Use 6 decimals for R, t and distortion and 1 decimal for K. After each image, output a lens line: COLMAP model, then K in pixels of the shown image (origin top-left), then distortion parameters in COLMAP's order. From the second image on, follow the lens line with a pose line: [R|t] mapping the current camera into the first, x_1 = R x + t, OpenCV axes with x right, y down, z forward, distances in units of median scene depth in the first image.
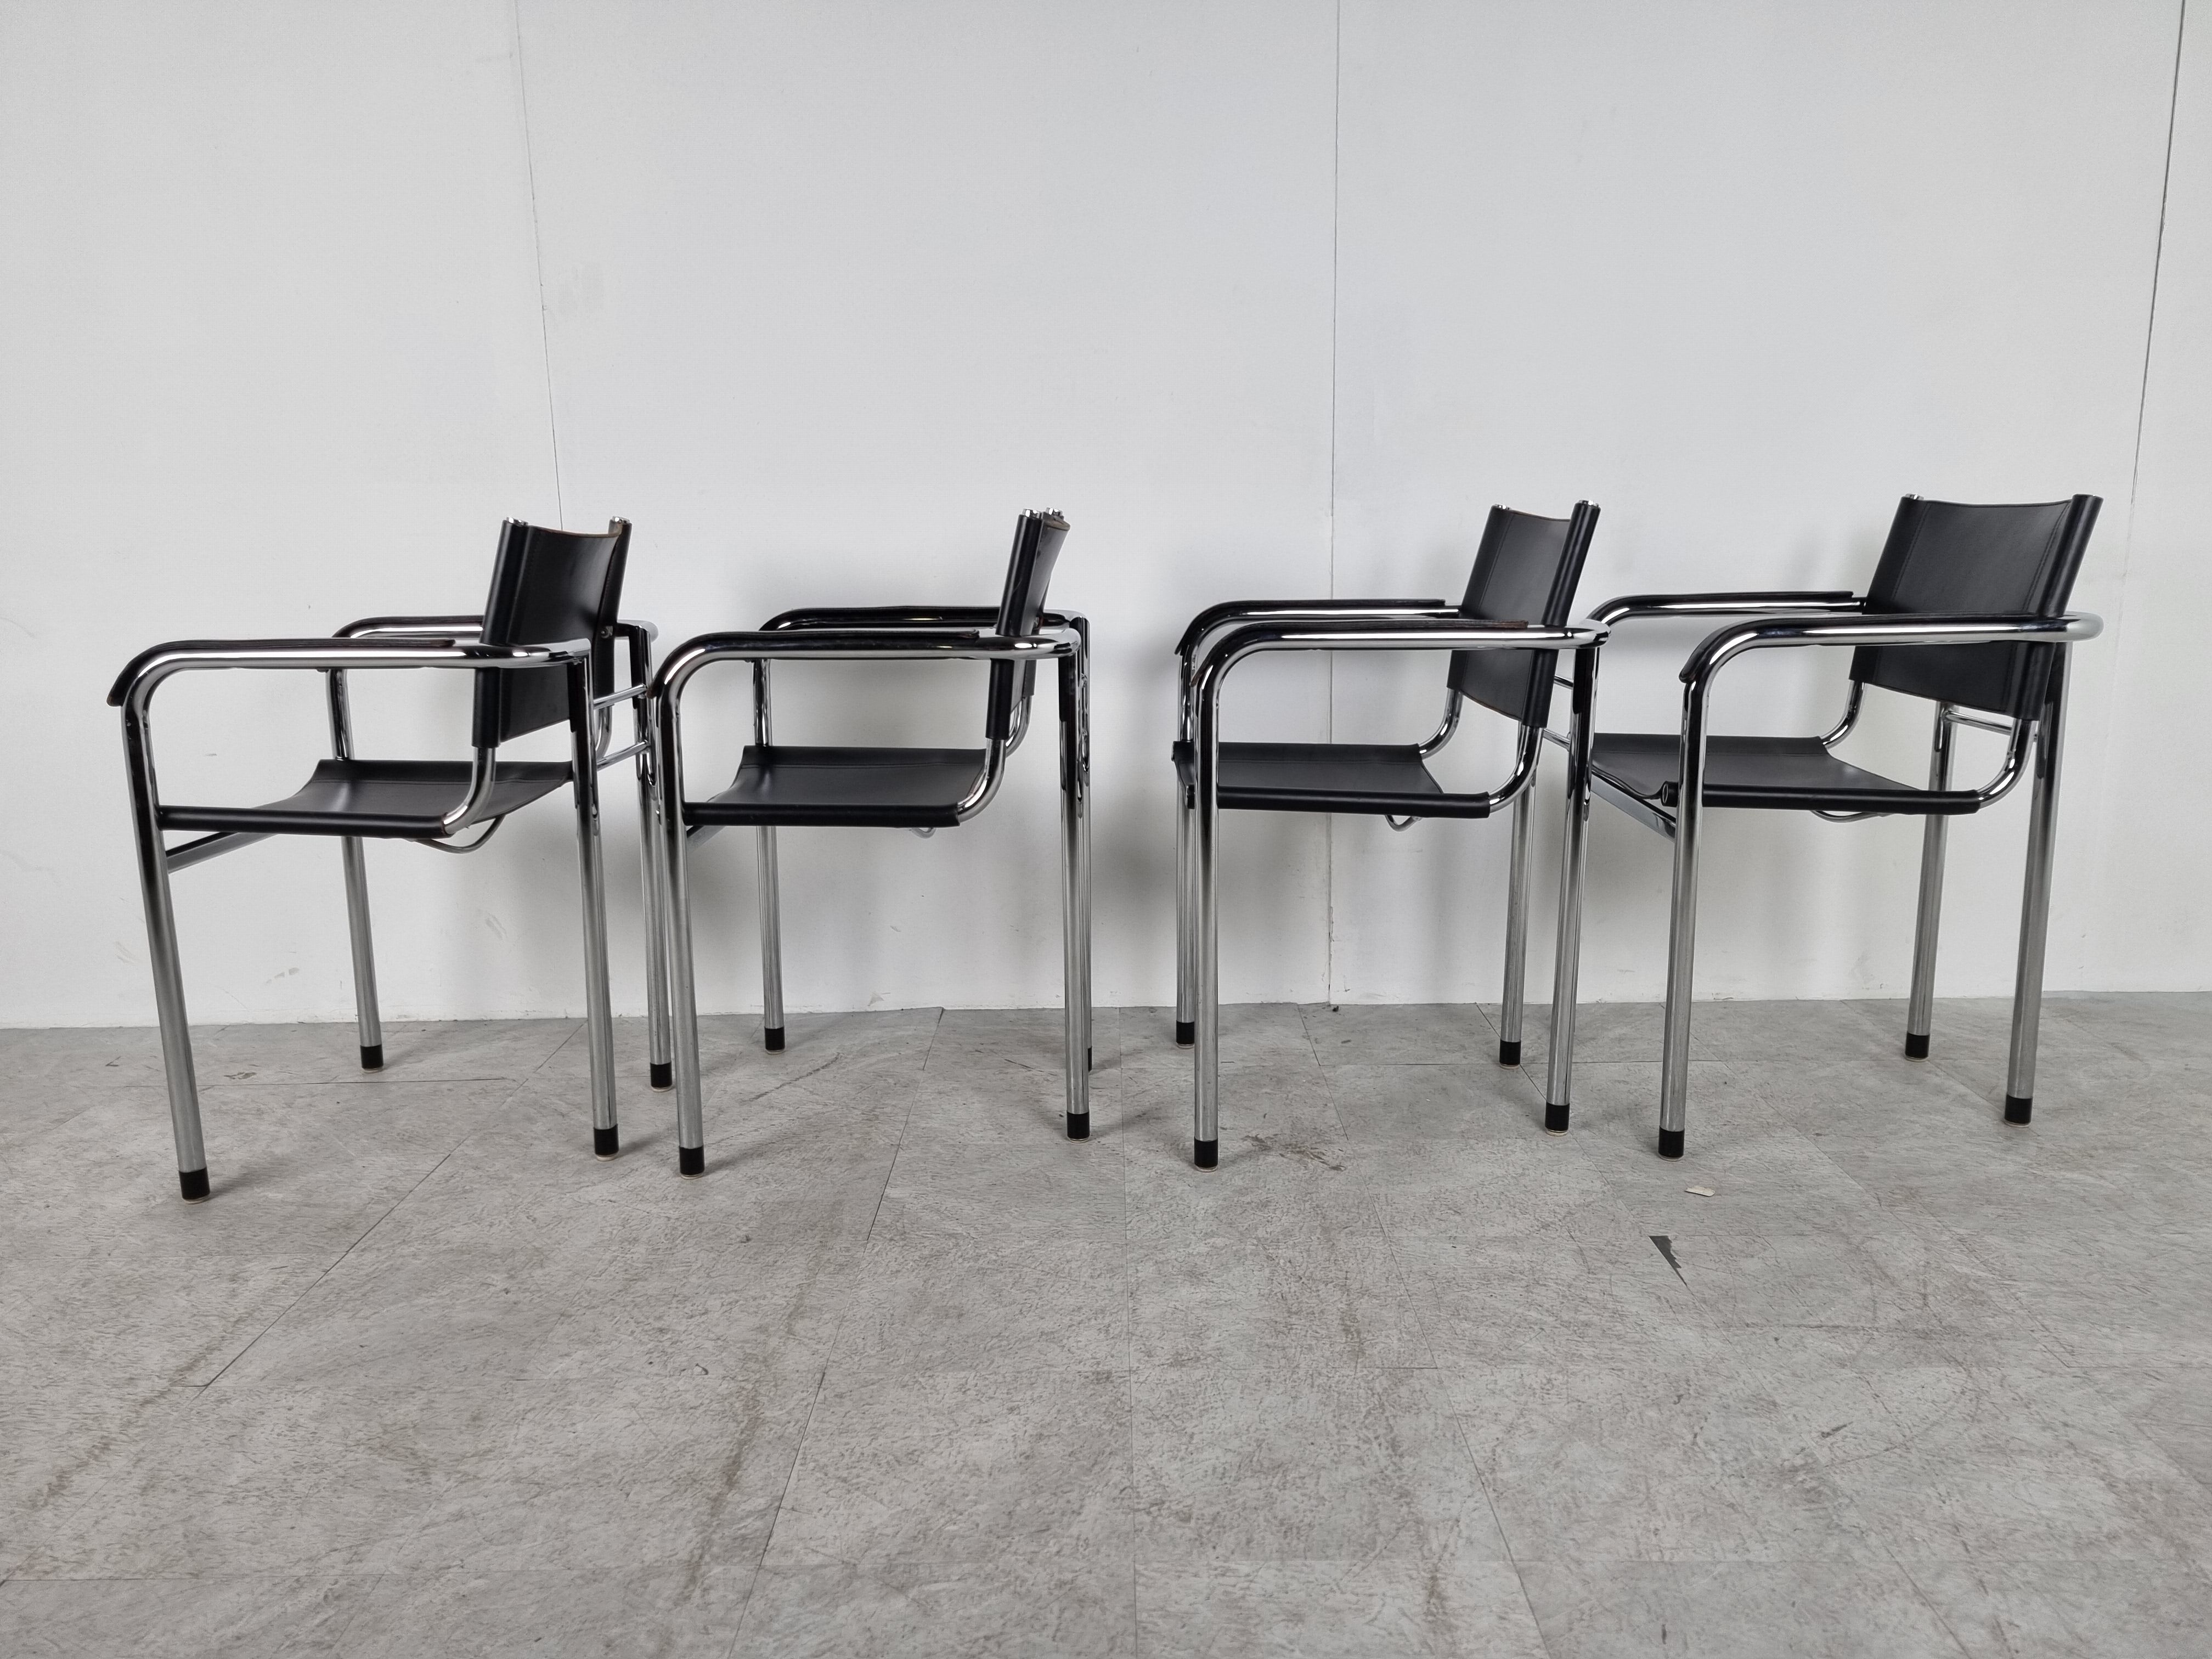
lens RADIAL K [[1661.7, 0, 1099.3], [0, 1661.7, 862.7], [0, 0, 1]] dist [0.074786, -0.049813]
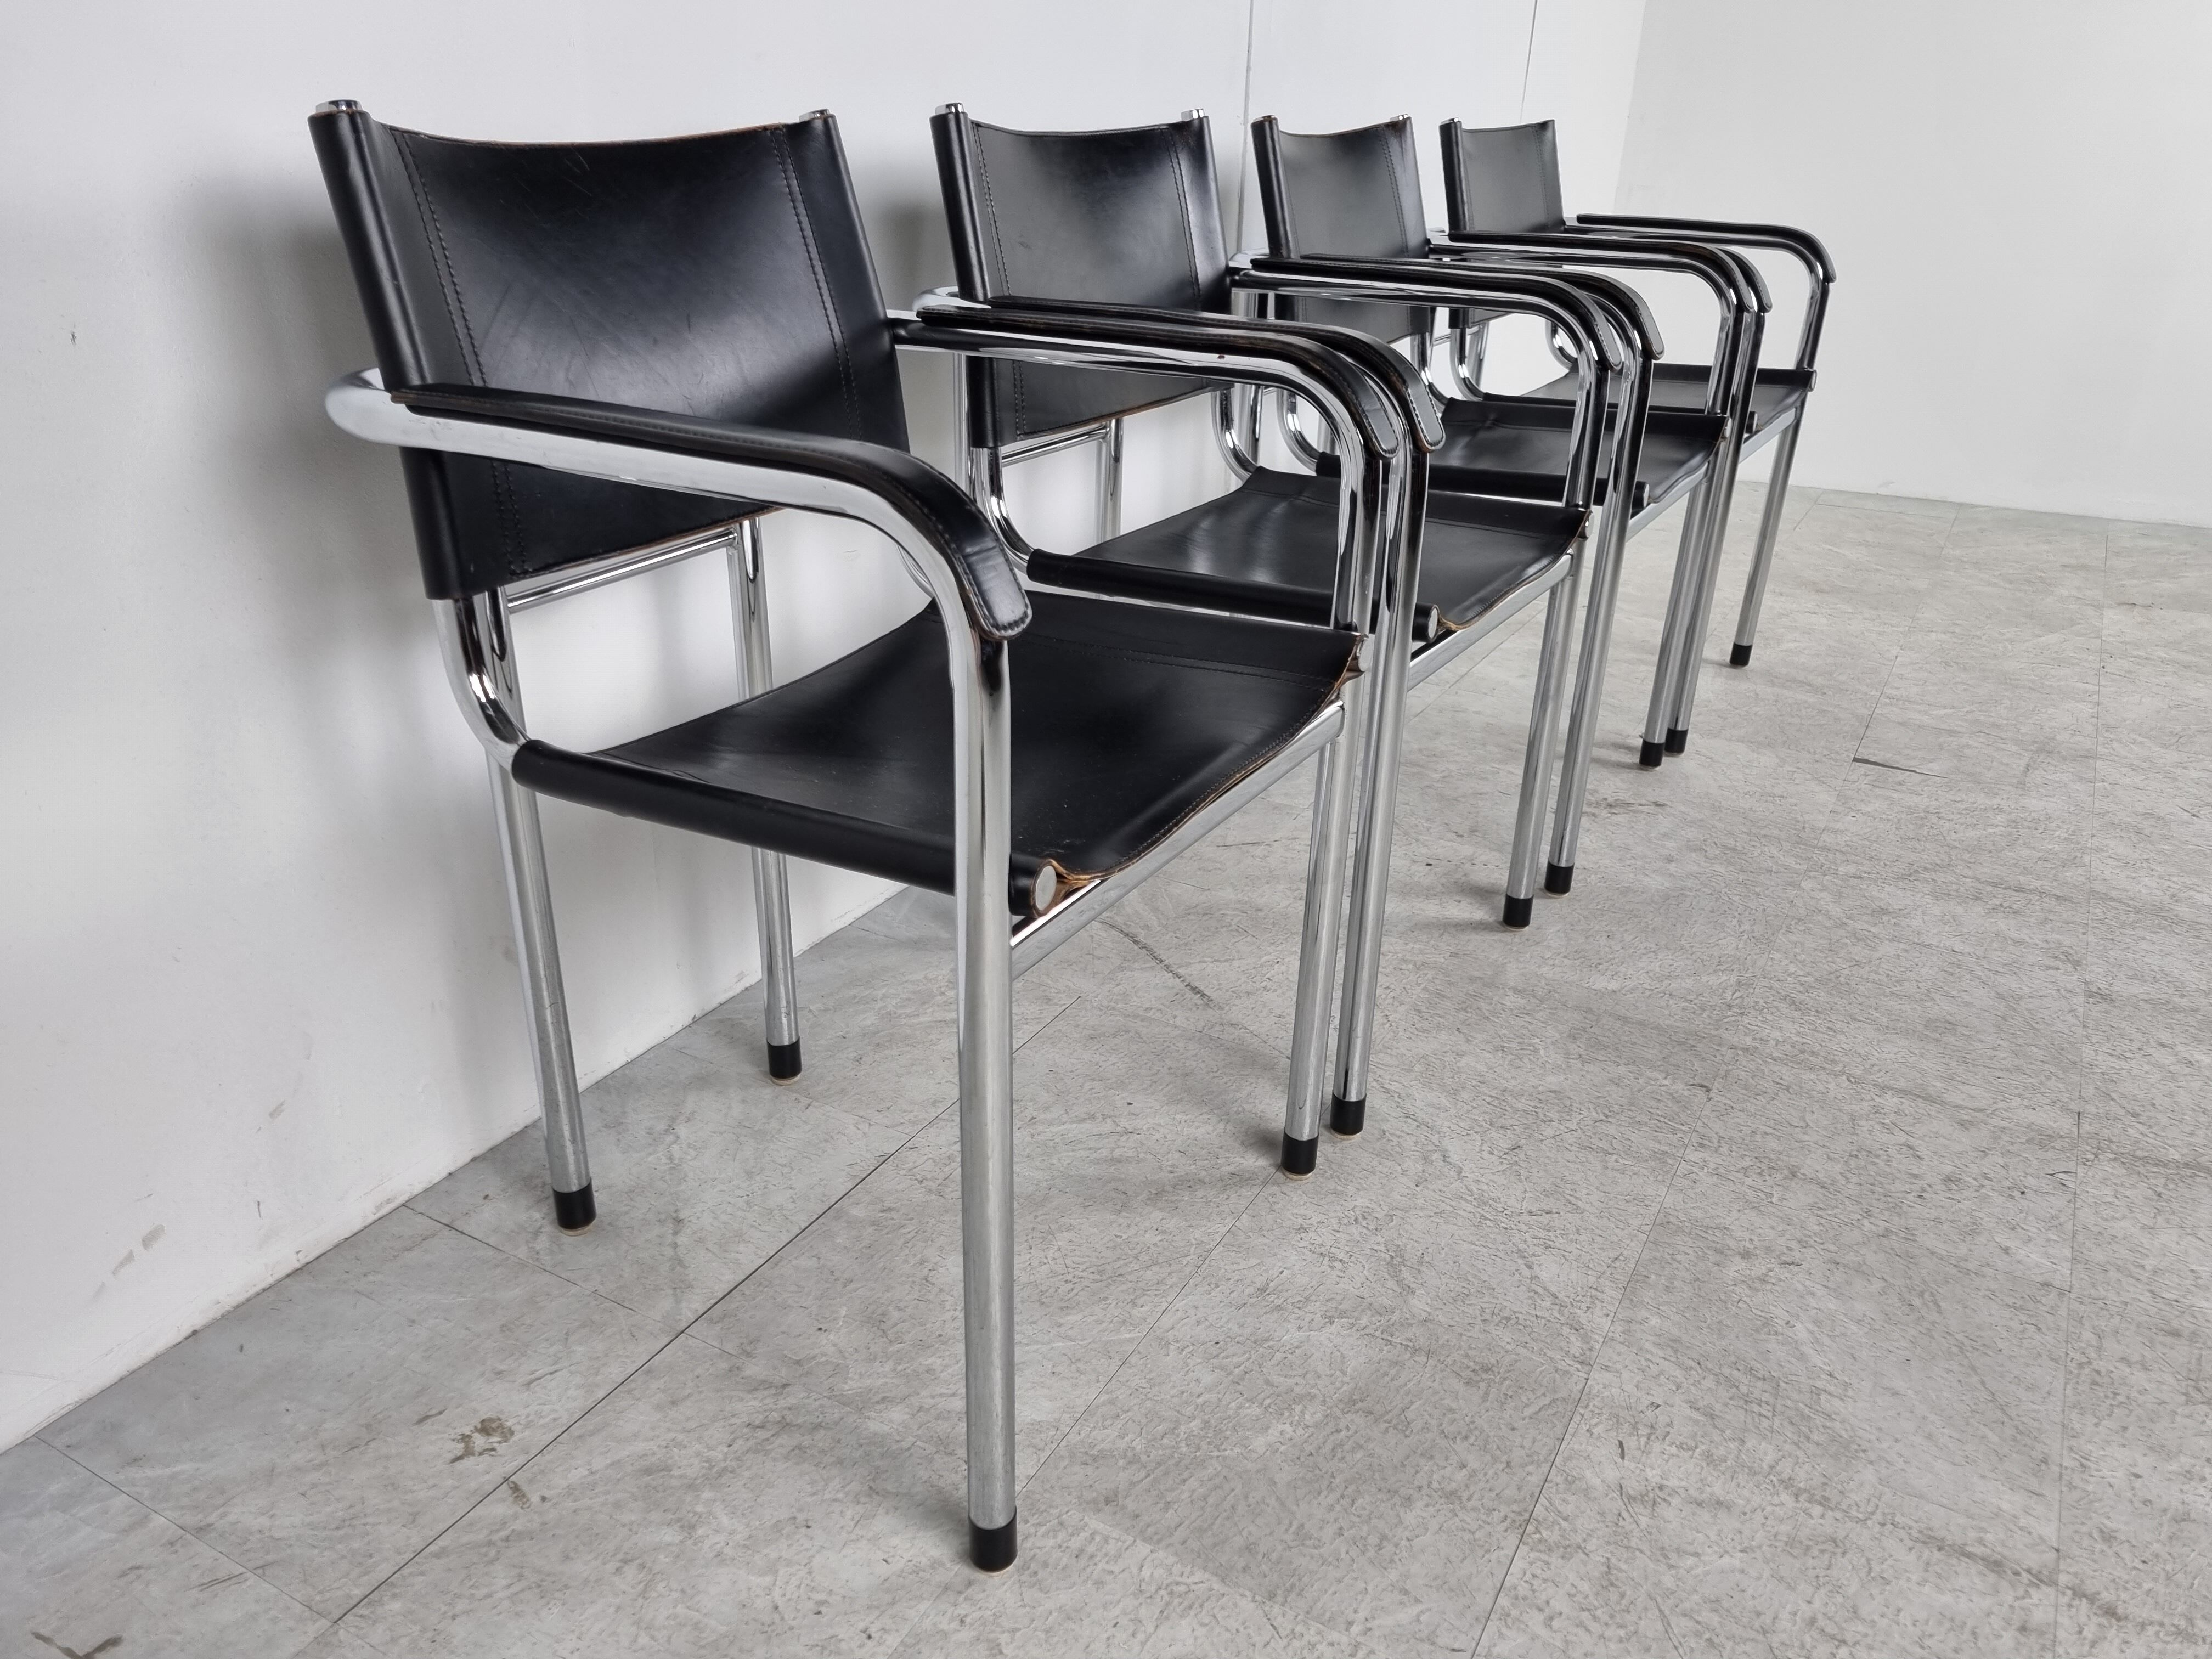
lens RADIAL K [[1661.7, 0, 1117.9], [0, 1661.7, 851.1], [0, 0, 1]] dist [0.074786, -0.049813]
pose [[0.476200, -0.332195, 0.814175, -1.089179], [0.145086, 0.942888, 0.299853, -0.190519], [-0.867285, -0.024664, 0.497200, 0.940242]]
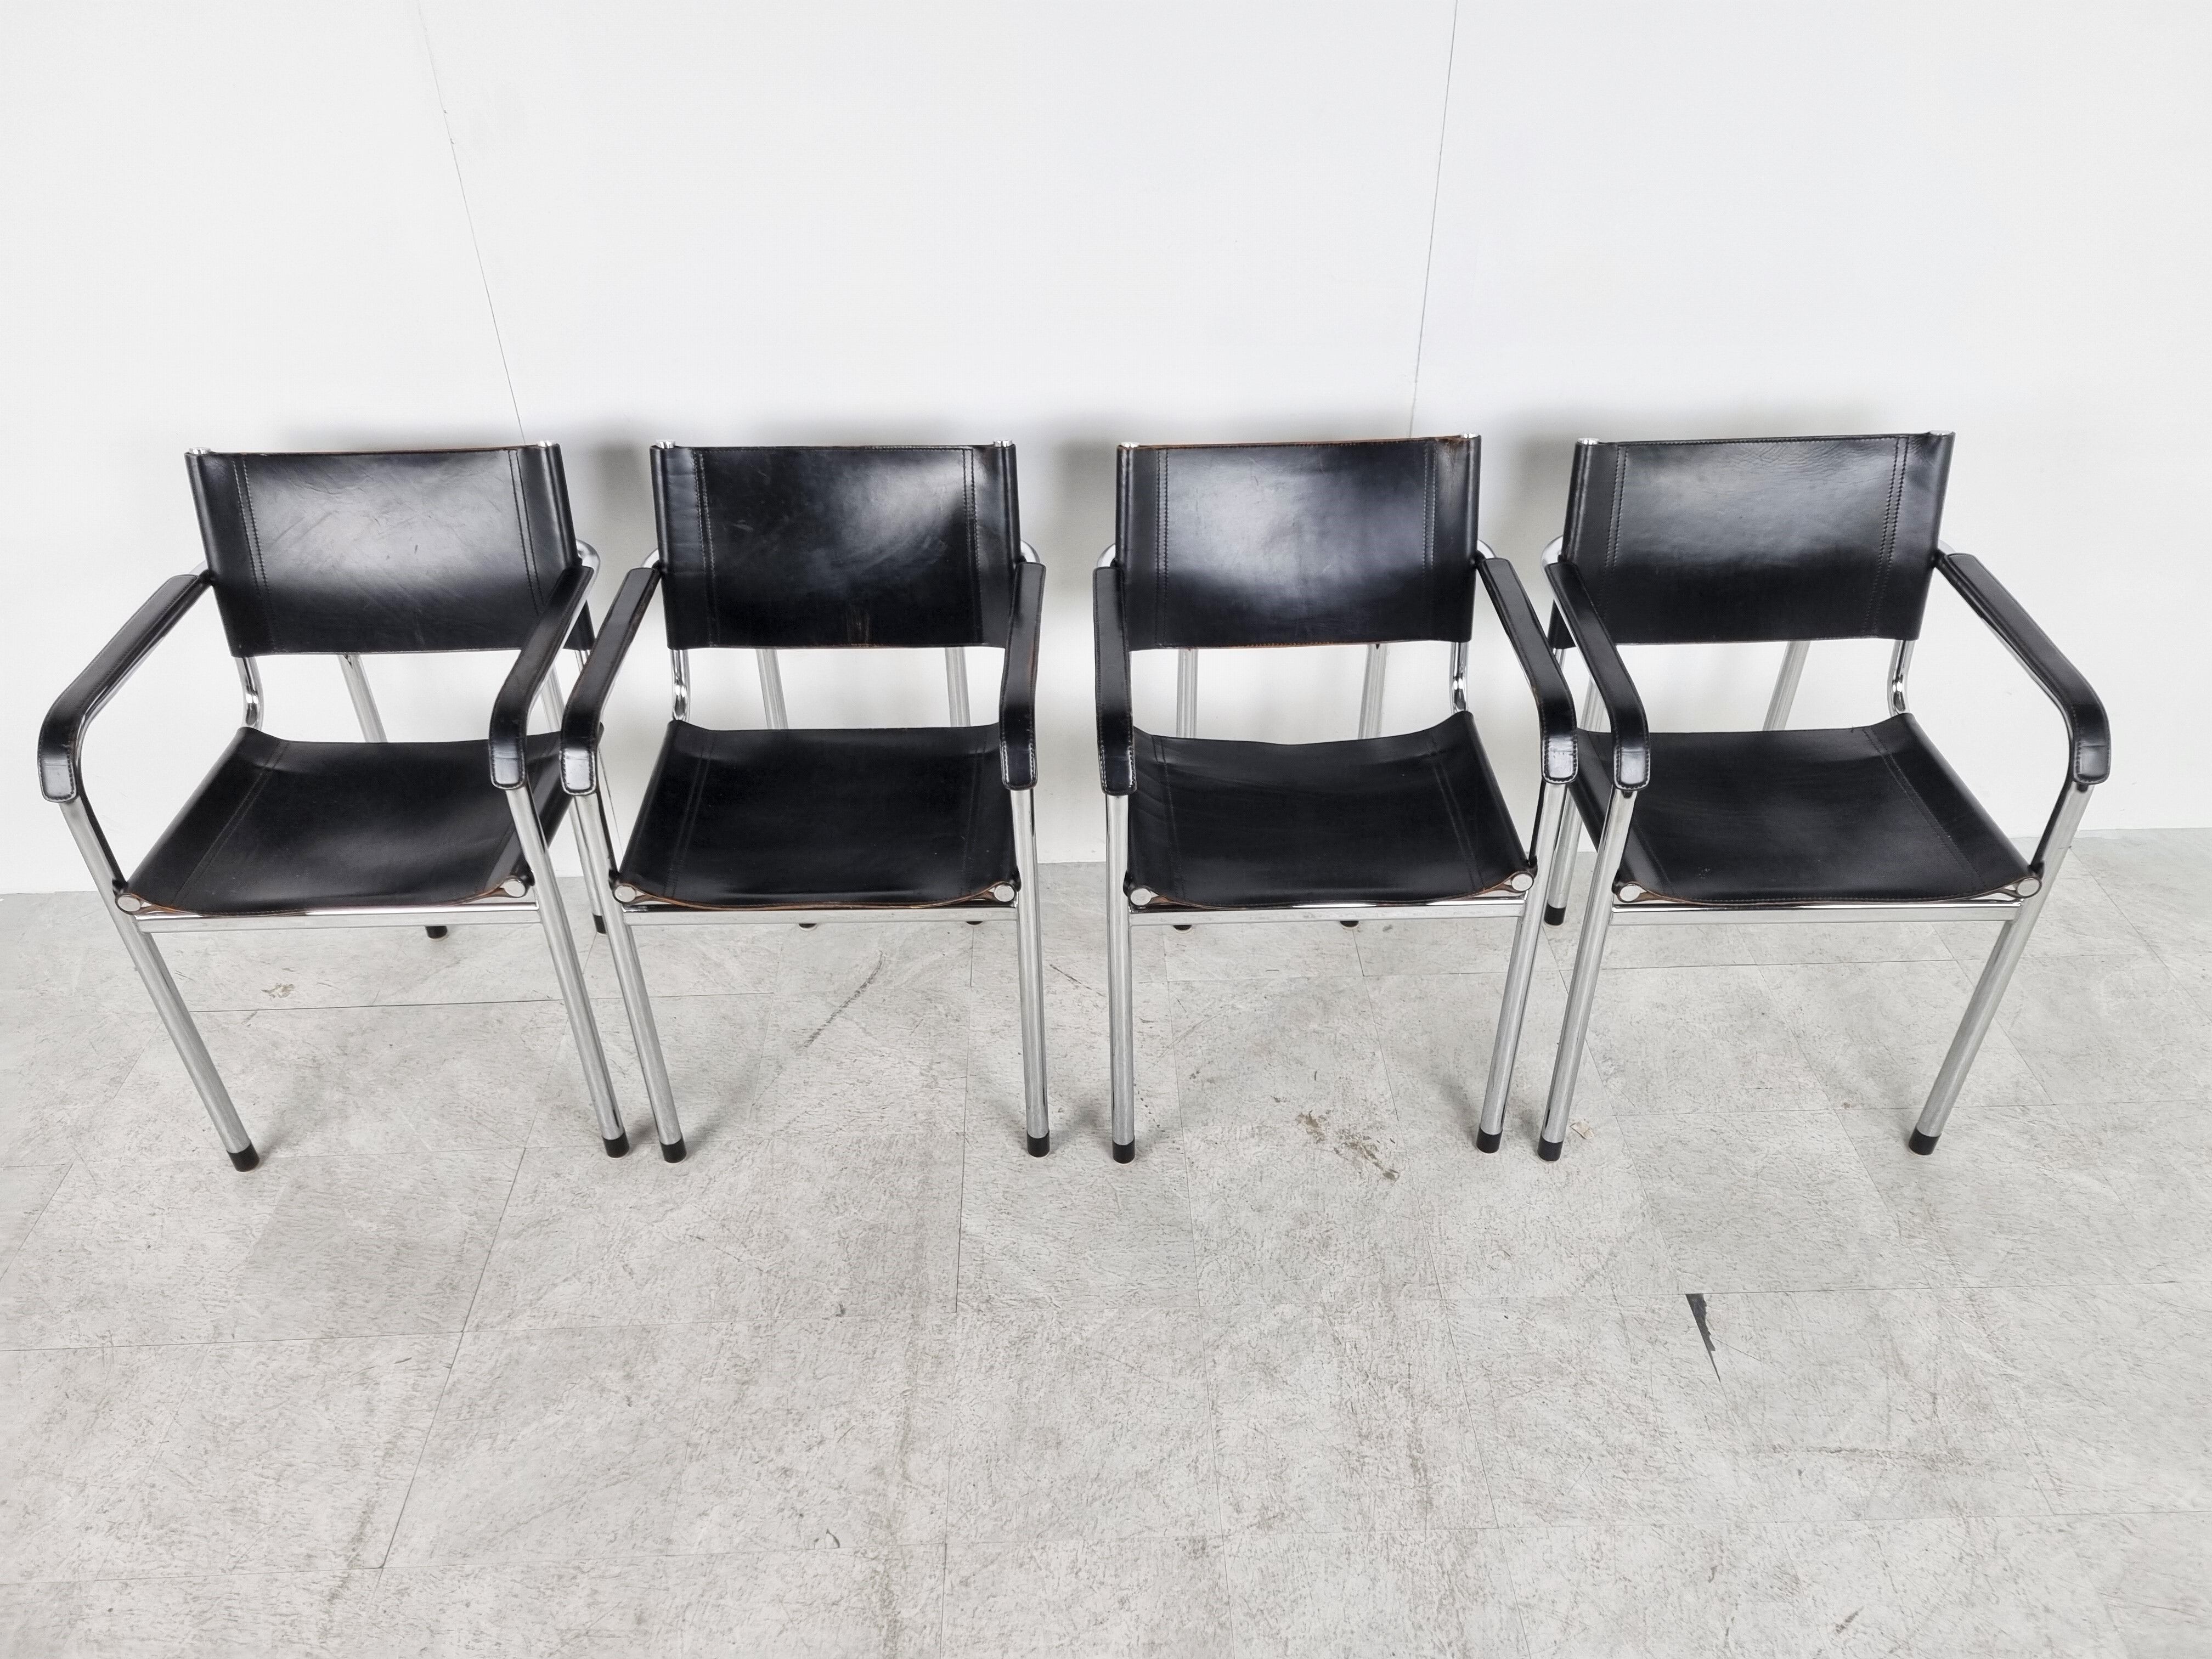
lens RADIAL K [[1661.7, 0, 1100.6], [0, 1661.7, 855.3], [0, 0, 1]] dist [0.074786, -0.049813]
pose [[0.999284, -0.016304, 0.034146, -0.087325], [0.000151, 0.904125, 0.427269, -0.543977], [-0.037838, -0.426958, 0.903480, 0.179257]]
